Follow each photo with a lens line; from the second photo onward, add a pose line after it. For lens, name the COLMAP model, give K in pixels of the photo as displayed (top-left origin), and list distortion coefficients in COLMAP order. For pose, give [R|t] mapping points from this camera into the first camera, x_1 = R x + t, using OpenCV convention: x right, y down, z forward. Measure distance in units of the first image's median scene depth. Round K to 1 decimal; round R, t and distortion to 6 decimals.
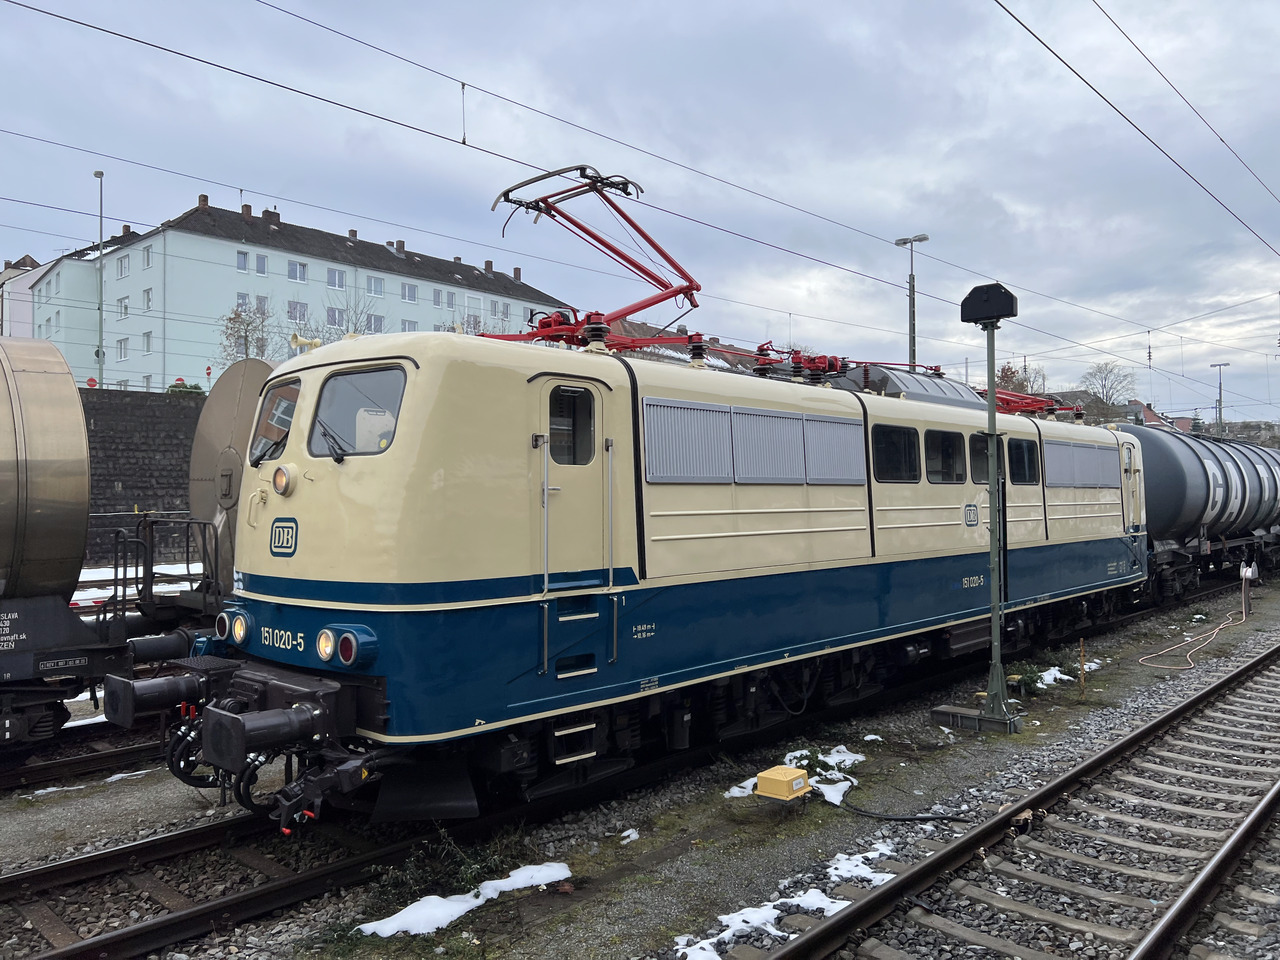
lens RADIAL K [[967.0, 0, 653.7], [0, 967.0, 463.7], [0, 0, 1]] dist [0.059502, -0.064834]
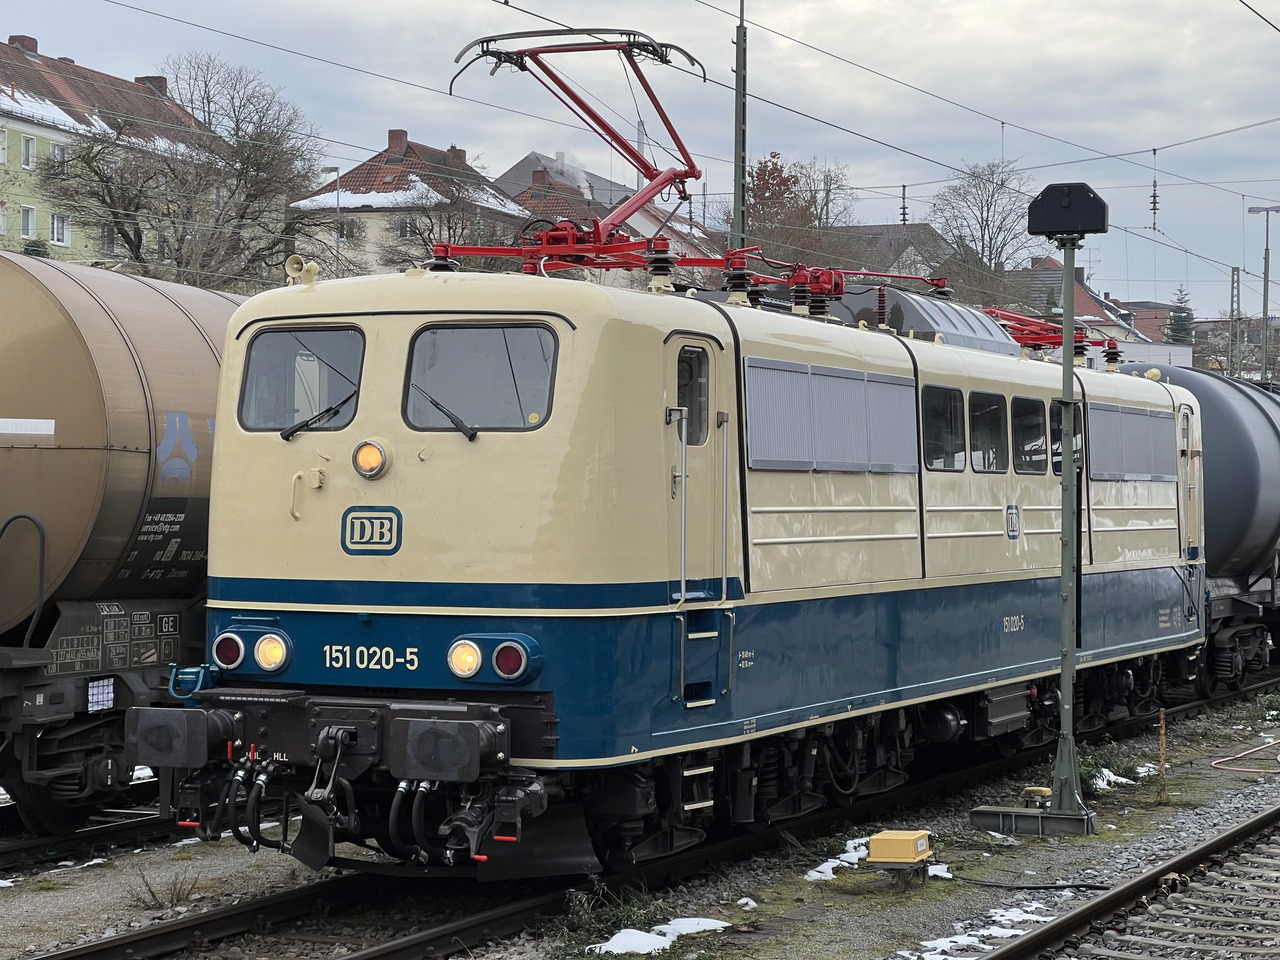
lens RADIAL K [[2844.1, 0, 644.4], [0, 2844.1, 470.0], [0, 0, 1]] dist [-0.066915, 4.207452]
pose [[0.946777, 0.018900, 0.321335, -0.731230], [-0.027861, 0.999340, 0.023311, -0.027439], [-0.320682, -0.031023, 0.946679, -1.011076]]
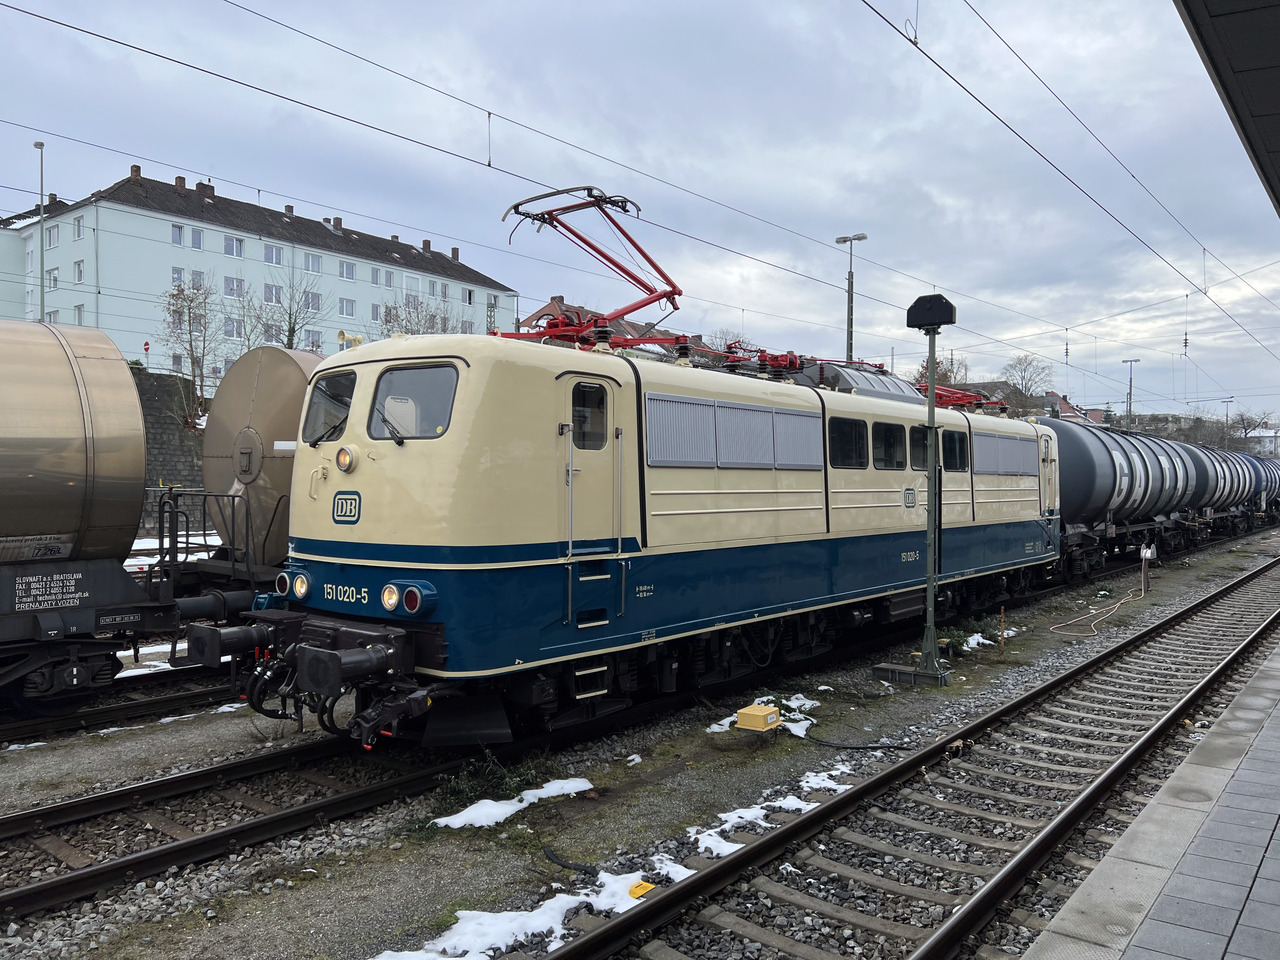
lens RADIAL K [[964.1, 0, 640.0], [0, 964.1, 480.0], [0, 0, 1]] dist [0.097712, -0.159685]
pose [[0.998079, 0.012768, 0.060616, -0.078418], [-0.014846, 0.999313, 0.033959, -0.002257], [-0.060141, -0.034794, 0.997583, -0.150315]]
